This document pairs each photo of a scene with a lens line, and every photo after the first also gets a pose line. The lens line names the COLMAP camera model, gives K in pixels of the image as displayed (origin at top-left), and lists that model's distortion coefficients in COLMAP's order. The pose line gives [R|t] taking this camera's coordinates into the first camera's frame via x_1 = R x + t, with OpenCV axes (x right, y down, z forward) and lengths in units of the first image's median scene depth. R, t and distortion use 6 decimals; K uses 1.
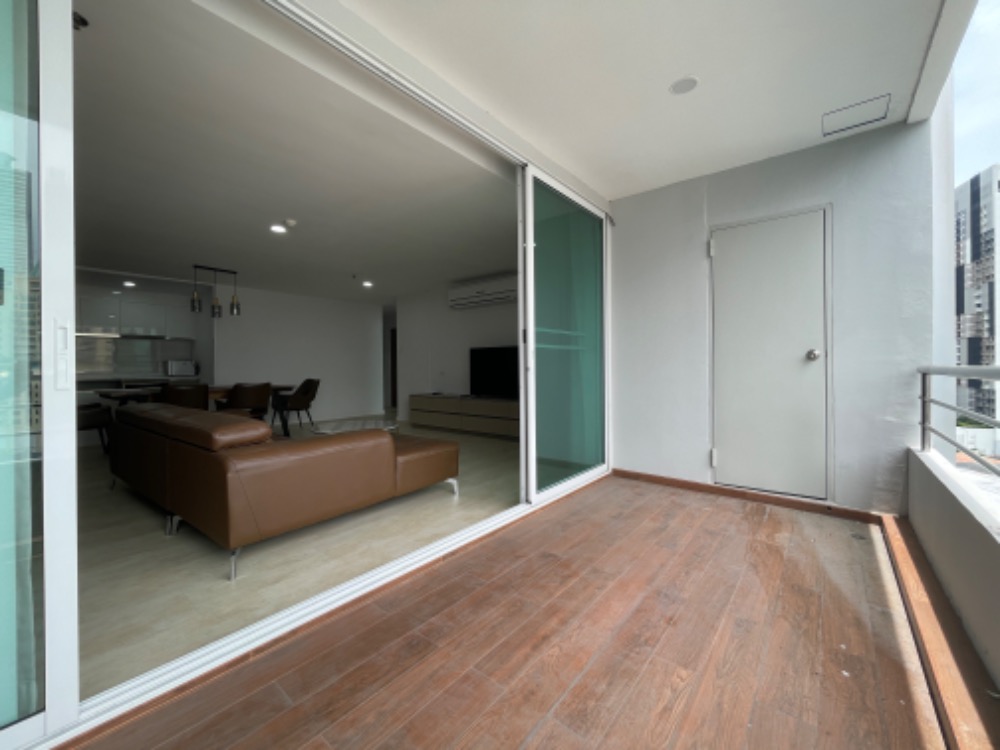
lens RADIAL K [[405.7, 0, 500.0], [0, 405.7, 375.0], [0, 0, 1]] dist [-0.000404, -0.000099]
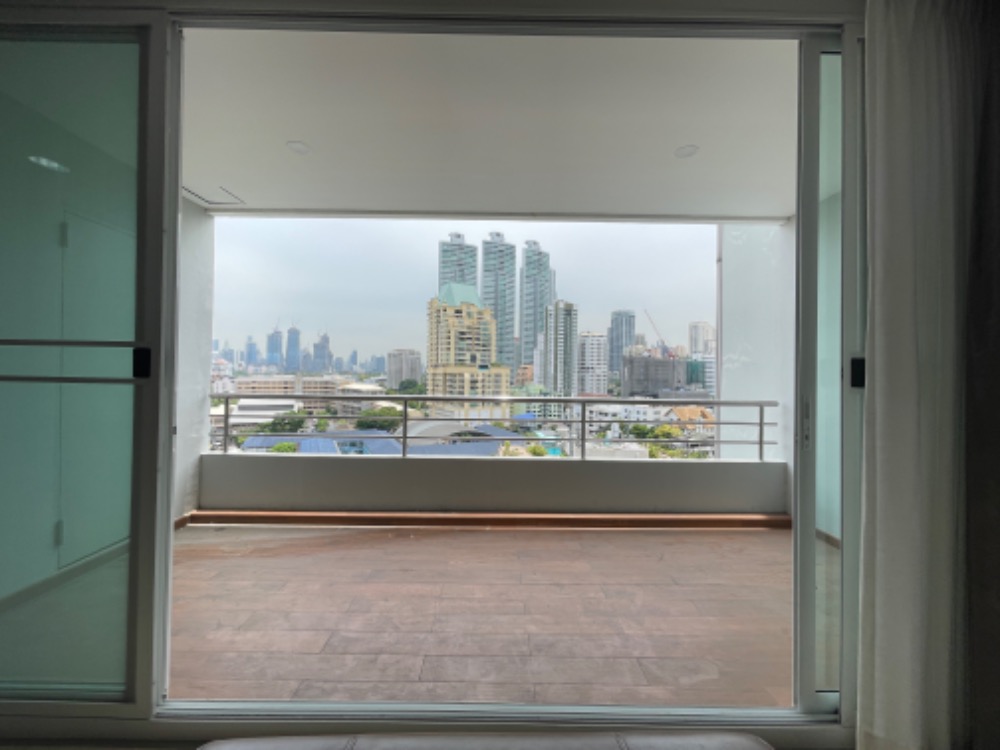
lens RADIAL K [[405.7, 0, 500.0], [0, 405.7, 375.0], [0, 0, 1]] dist [-0.000404, -0.000099]
pose [[-0.639519, -0.006362, 0.768749, -0.626732], [0.003534, 0.999931, 0.011215, -0.091595], [-0.768767, 0.009889, -0.639452, 1.103931]]
